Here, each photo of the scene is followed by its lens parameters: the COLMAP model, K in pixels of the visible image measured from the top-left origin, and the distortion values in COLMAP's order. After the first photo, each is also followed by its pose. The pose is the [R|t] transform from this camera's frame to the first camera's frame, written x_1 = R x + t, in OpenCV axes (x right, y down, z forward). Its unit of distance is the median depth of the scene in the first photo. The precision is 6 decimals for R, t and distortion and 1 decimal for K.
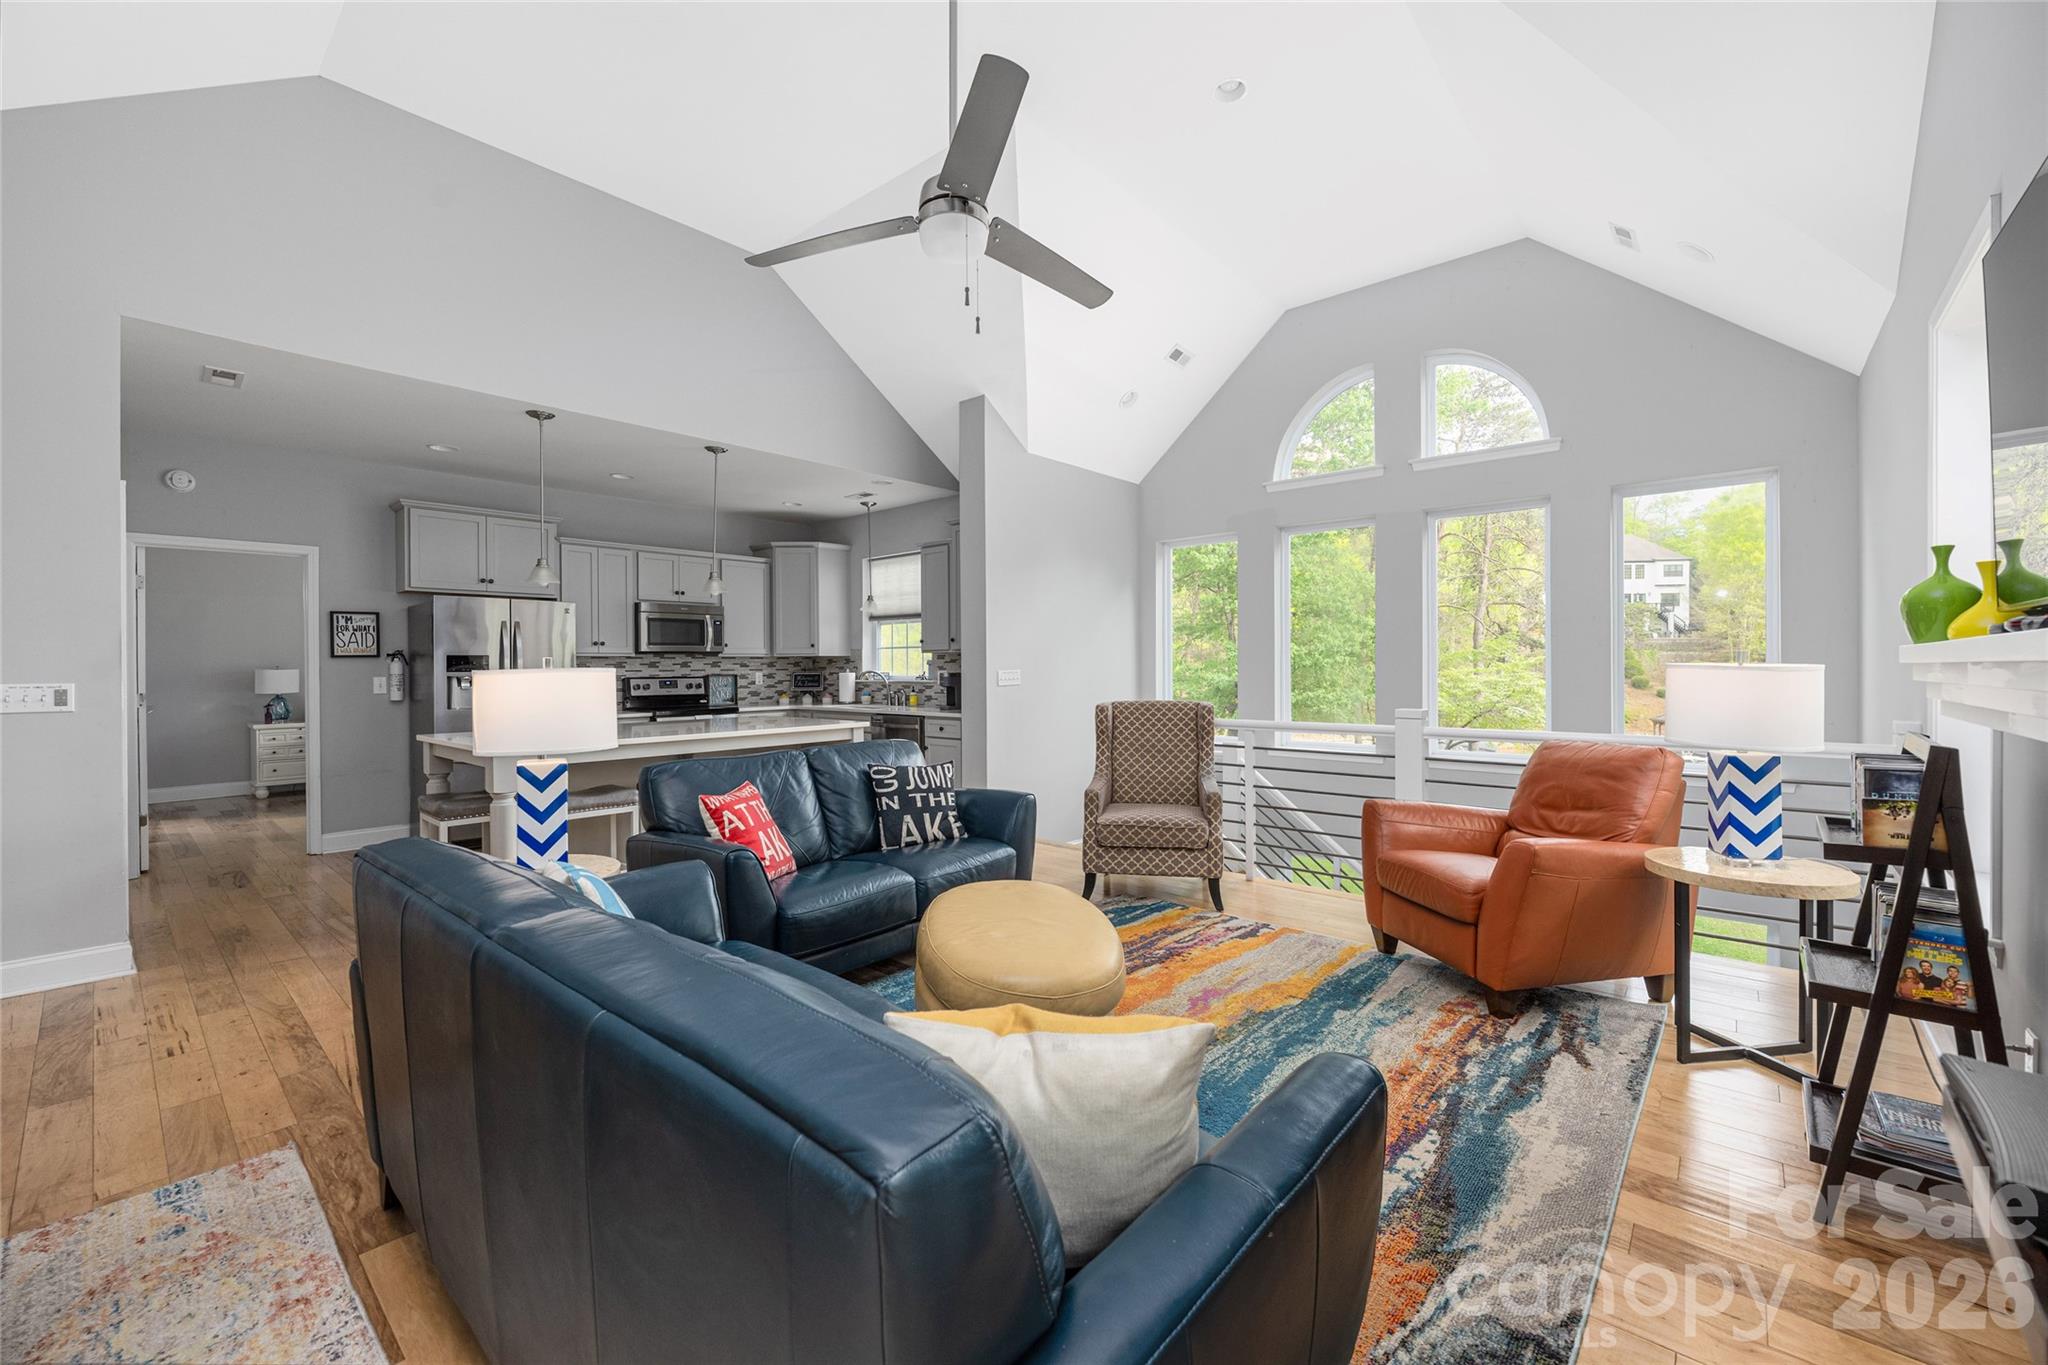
lens RADIAL K [[819.2, 0, 1030.6], [0, 819.2, 674.9], [0, 0, 1]] dist [-0.013804, 0.000178]
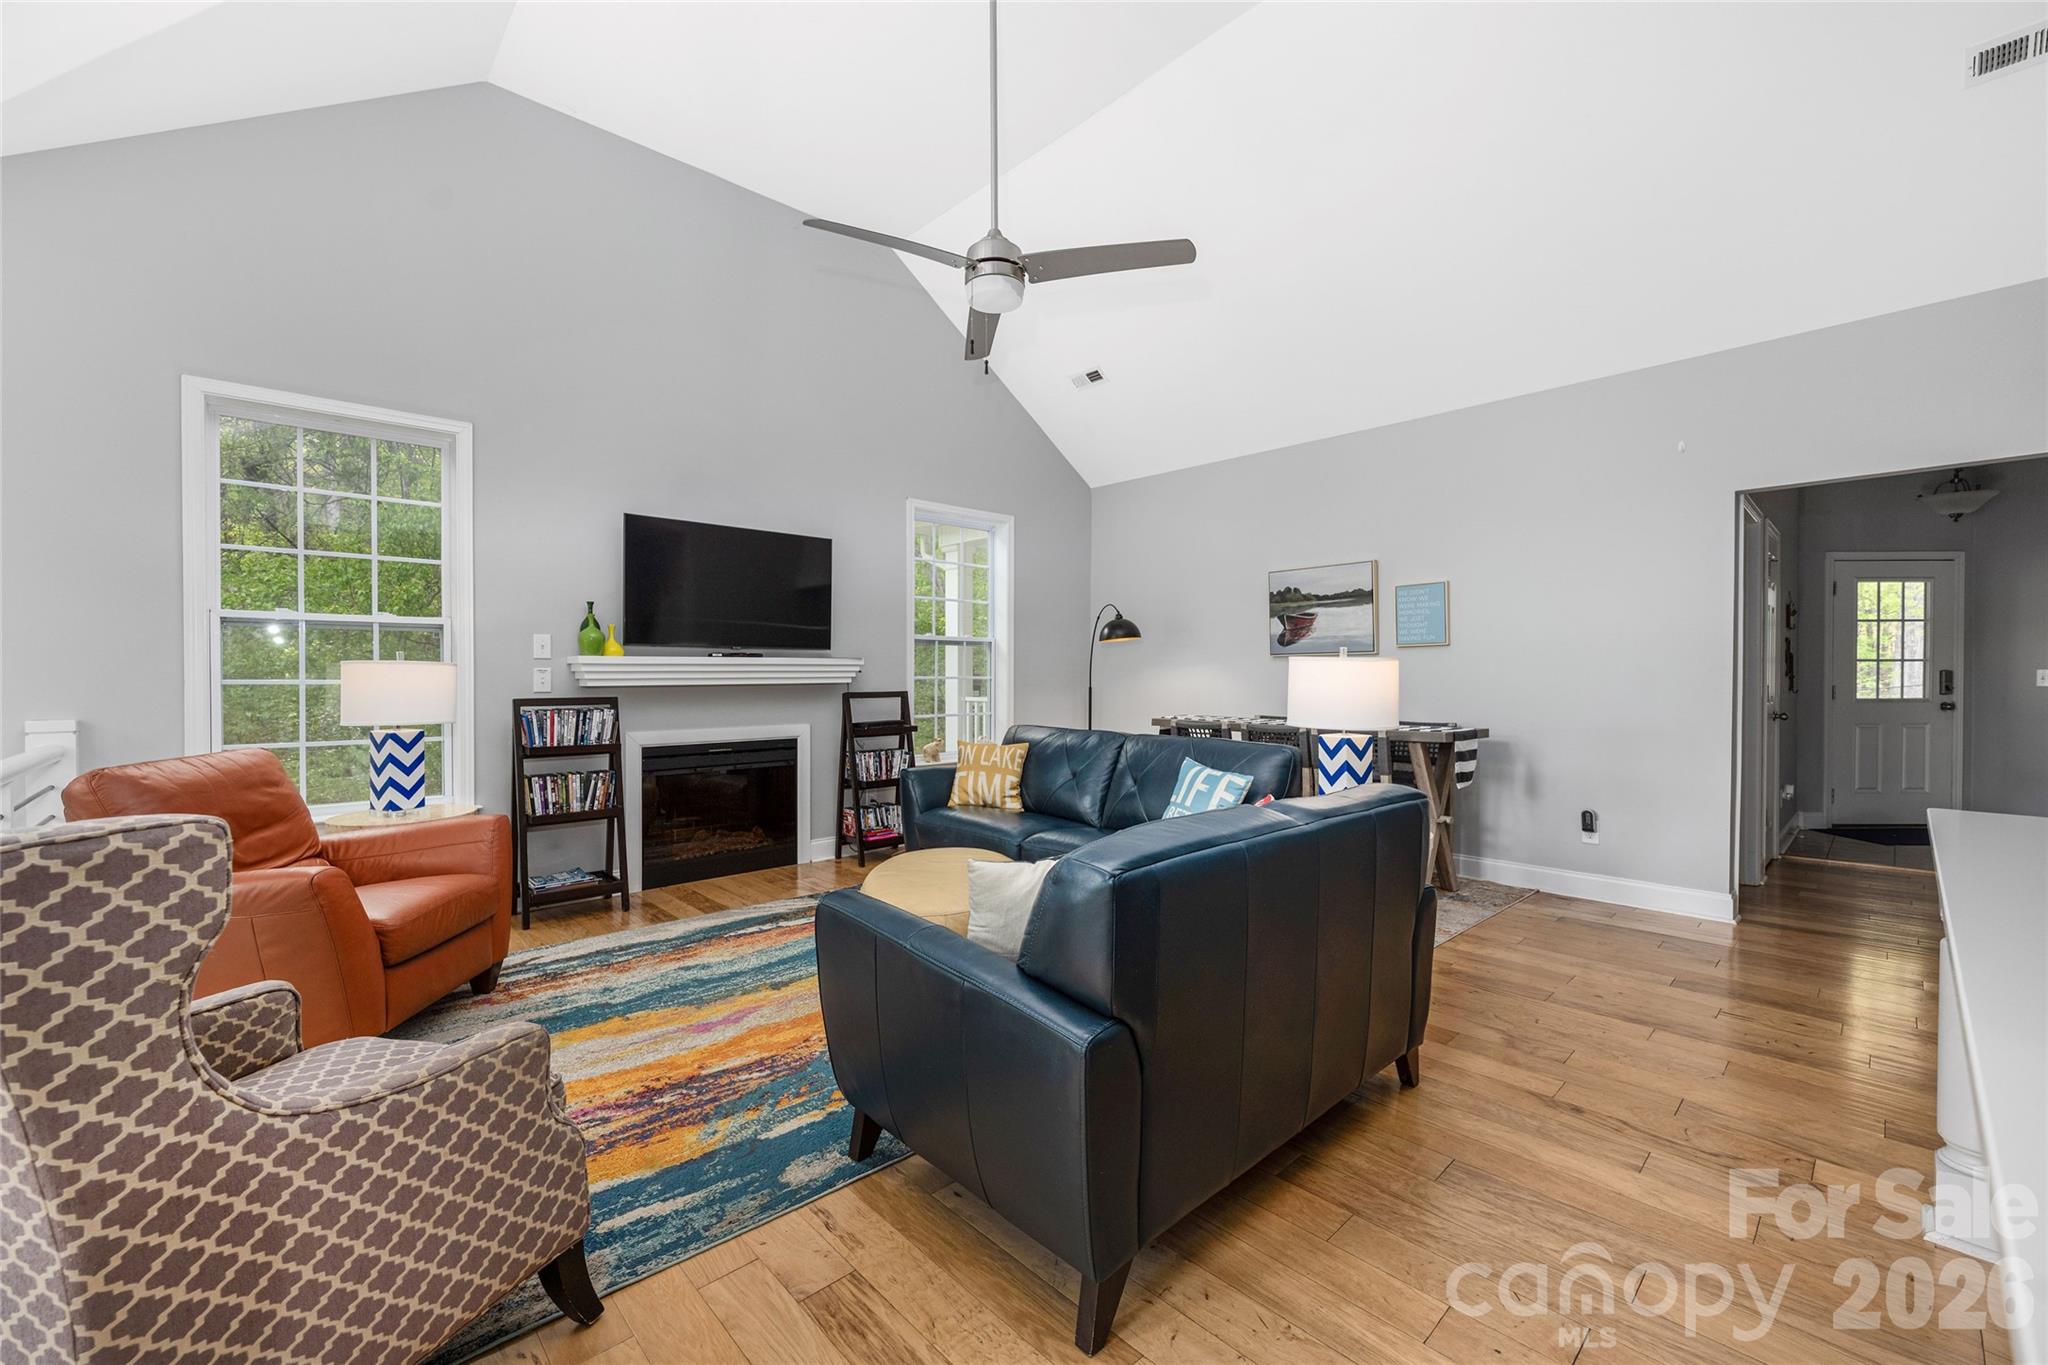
lens RADIAL K [[819.2, 0, 1026.4], [0, 819.2, 681.8], [0, 0, 1]] dist [-0.013804, 0.000178]
pose [[-0.994372, 0.006584, 0.105737, -0.256110], [0.008395, 0.999825, 0.016690, 0.006092], [-0.105609, 0.017484, -0.994254, 2.139226]]
